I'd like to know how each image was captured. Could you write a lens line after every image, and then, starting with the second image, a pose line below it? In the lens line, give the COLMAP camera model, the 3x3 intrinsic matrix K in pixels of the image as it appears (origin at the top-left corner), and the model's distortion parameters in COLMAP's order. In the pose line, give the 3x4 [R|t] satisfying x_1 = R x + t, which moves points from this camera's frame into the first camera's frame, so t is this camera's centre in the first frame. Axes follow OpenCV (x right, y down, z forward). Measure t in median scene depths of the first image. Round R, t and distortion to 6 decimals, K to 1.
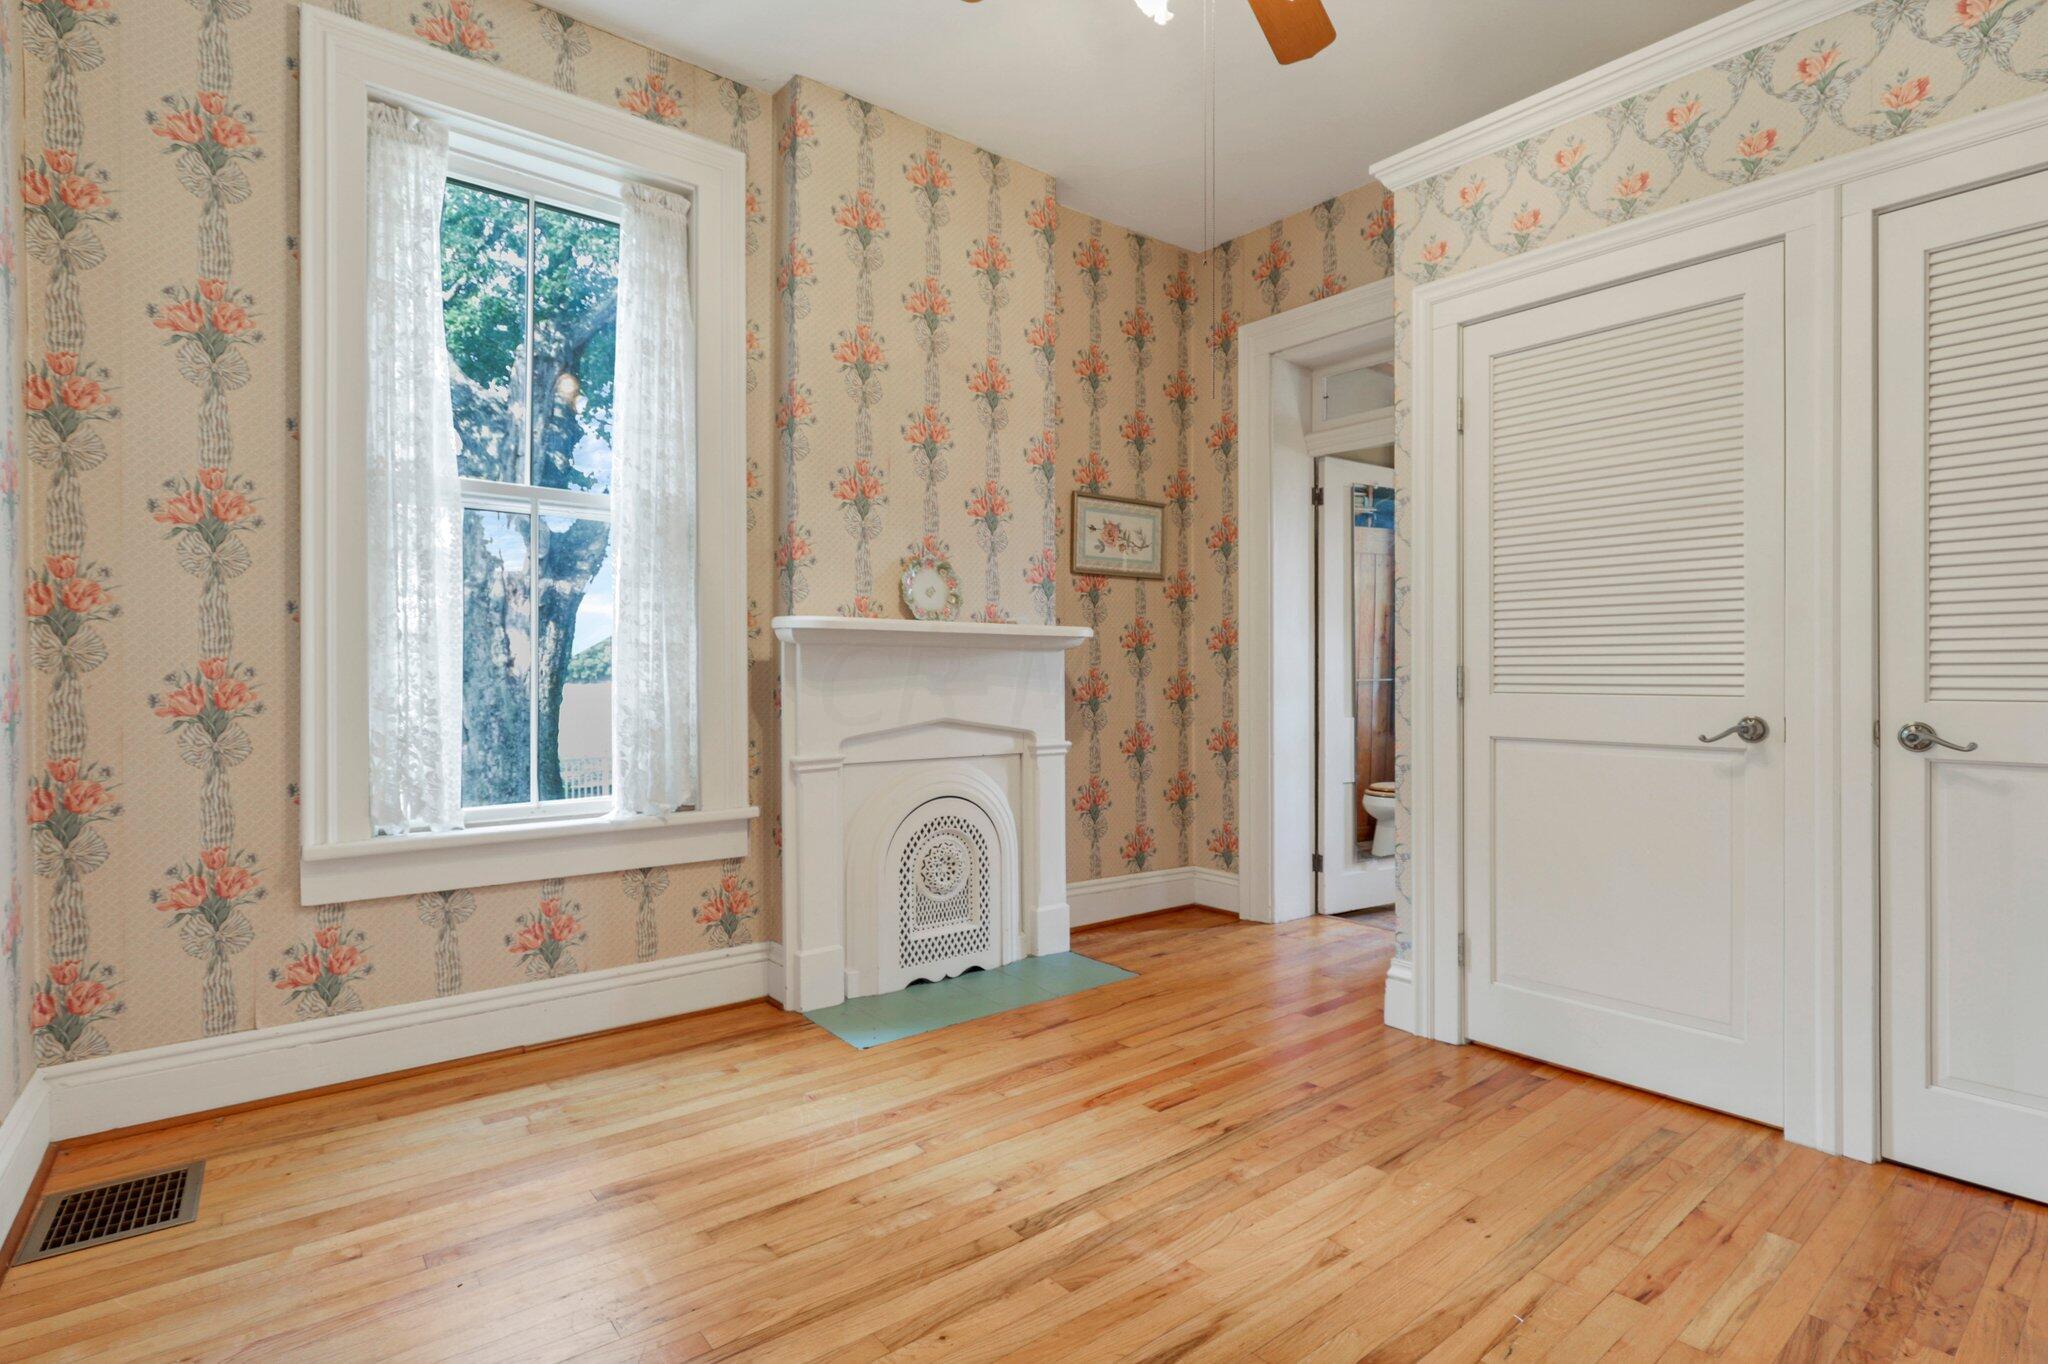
lens RADIAL K [[993.1, 0, 1019.1], [0, 993.1, 680.4], [0, 0, 1]] dist [-0.027877, 0.007517]
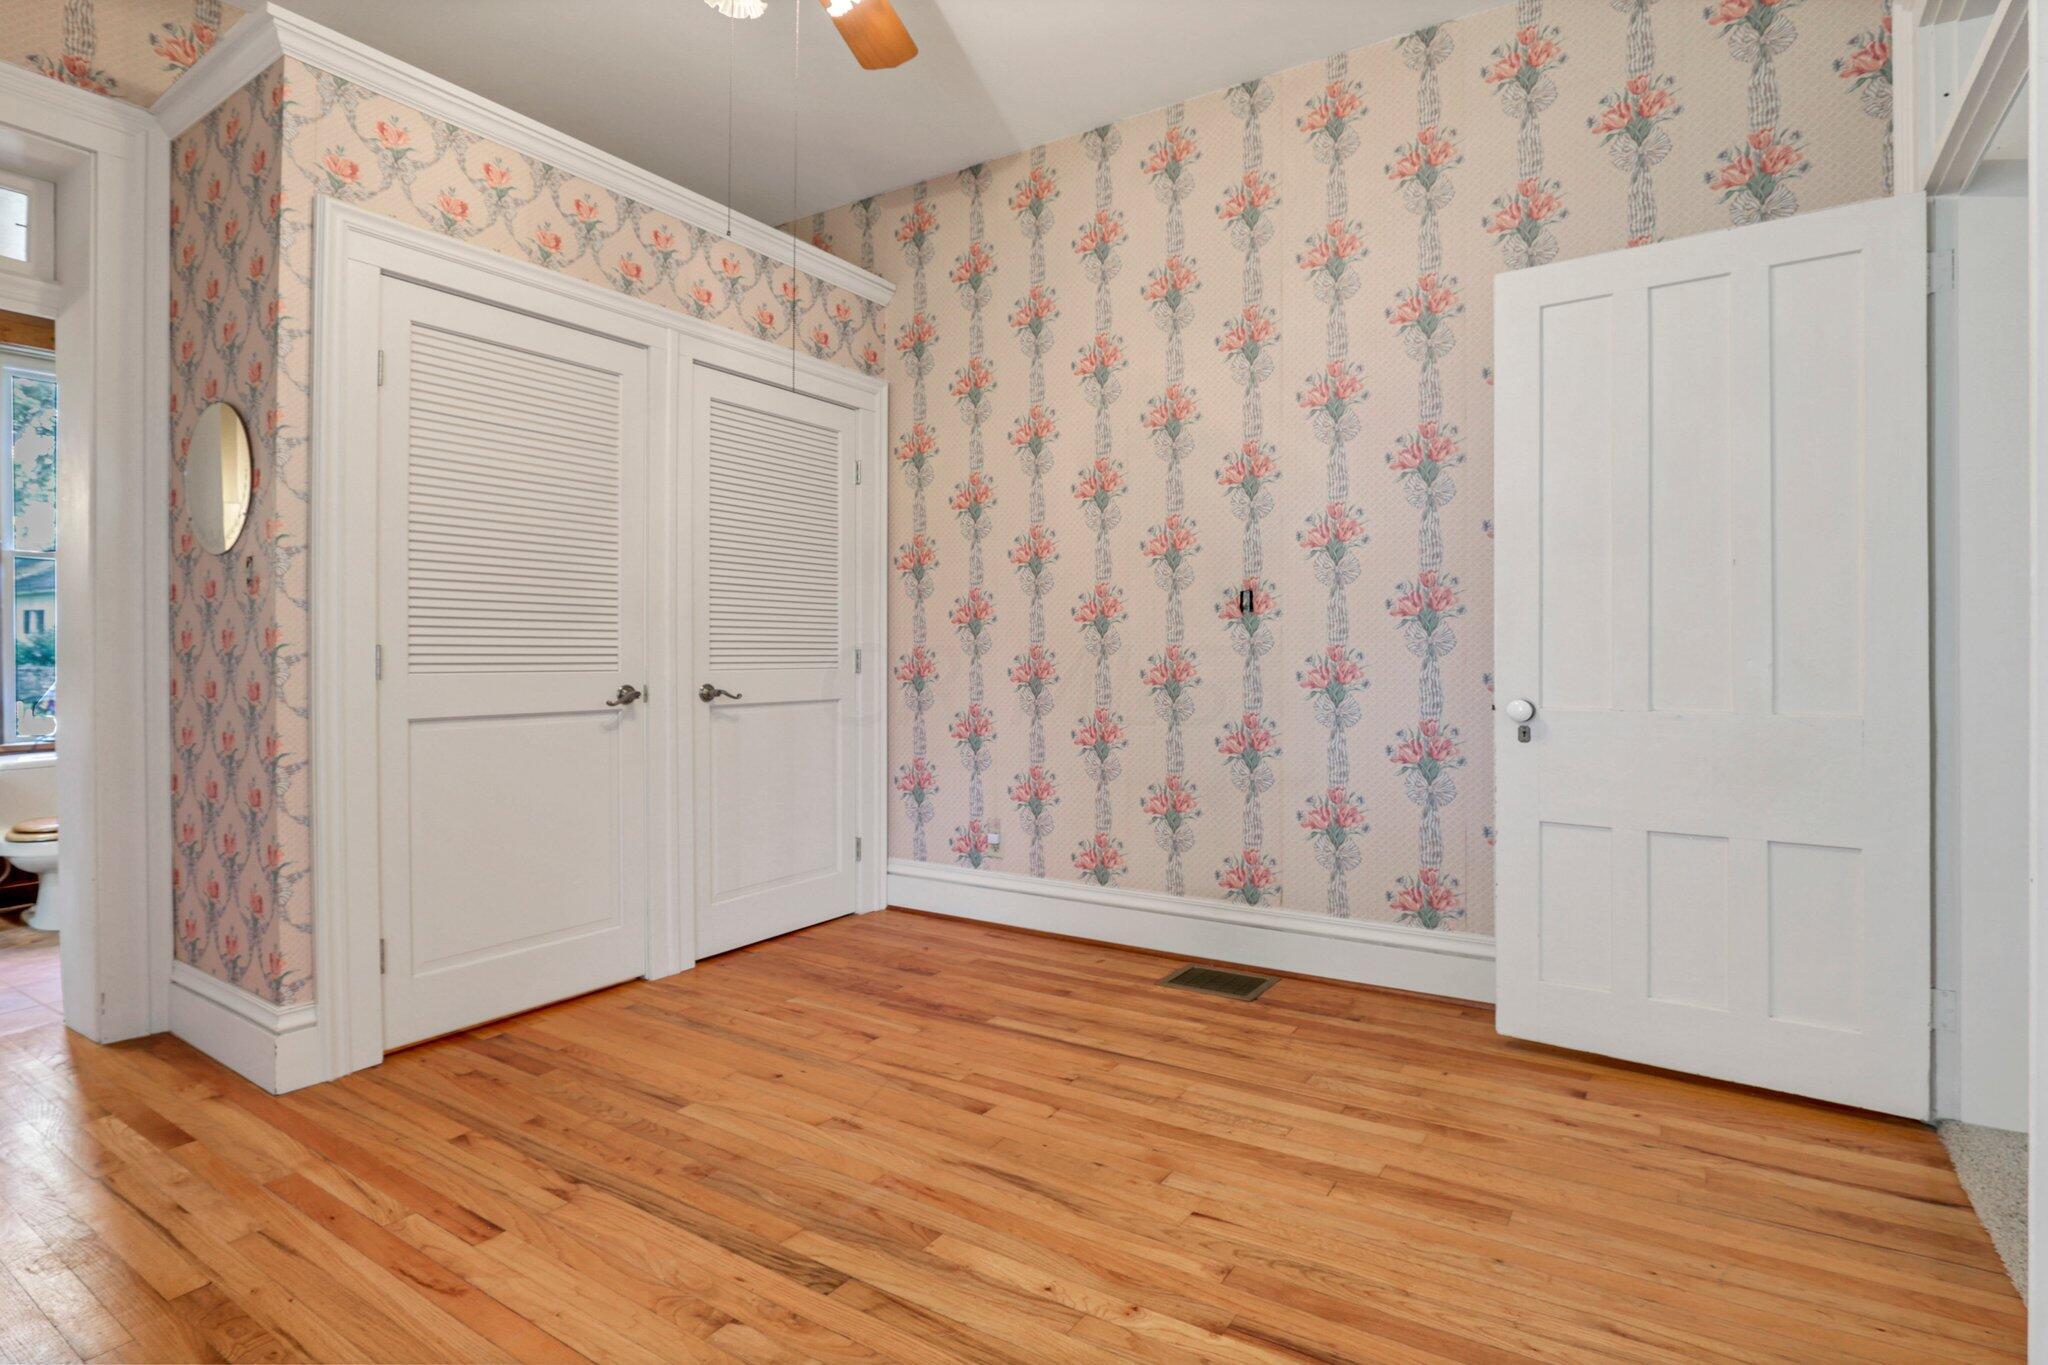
lens RADIAL K [[993.1, 0, 959.7], [0, 993.1, 653.4], [0, 0, 1]] dist [-0.027877, 0.007517]
pose [[-0.238046, 0.002204, 0.971251, -0.756402], [0.005548, 0.999984, -0.000909, -0.003592], [-0.971238, 0.005172, -0.238055, 0.943045]]
